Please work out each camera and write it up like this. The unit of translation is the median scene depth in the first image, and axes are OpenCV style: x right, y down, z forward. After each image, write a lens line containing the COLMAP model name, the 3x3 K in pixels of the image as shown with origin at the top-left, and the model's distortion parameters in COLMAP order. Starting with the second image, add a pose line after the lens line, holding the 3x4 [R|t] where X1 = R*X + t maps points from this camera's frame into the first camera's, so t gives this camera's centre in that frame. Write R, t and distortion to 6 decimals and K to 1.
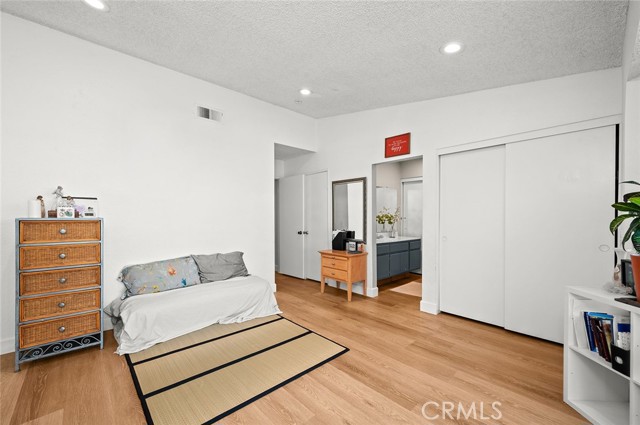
lens RADIAL K [[257.7, 0, 320.0], [0, 257.7, 216.0], [0, 0, 1]] dist [0.002222, 0.001185]
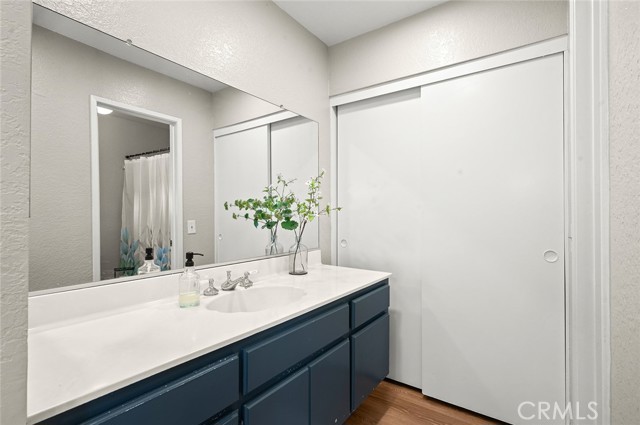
lens RADIAL K [[298.7, 0, 320.2], [0, 298.7, 213.6], [0, 0, 1]] dist [-0.004526, -0.000238]
pose [[0.981346, 0.000729, 0.192250, 0.235906], [0.000037, 0.999992, -0.003981, 0.015169], [-0.192251, 0.003914, 0.981338, 0.645390]]
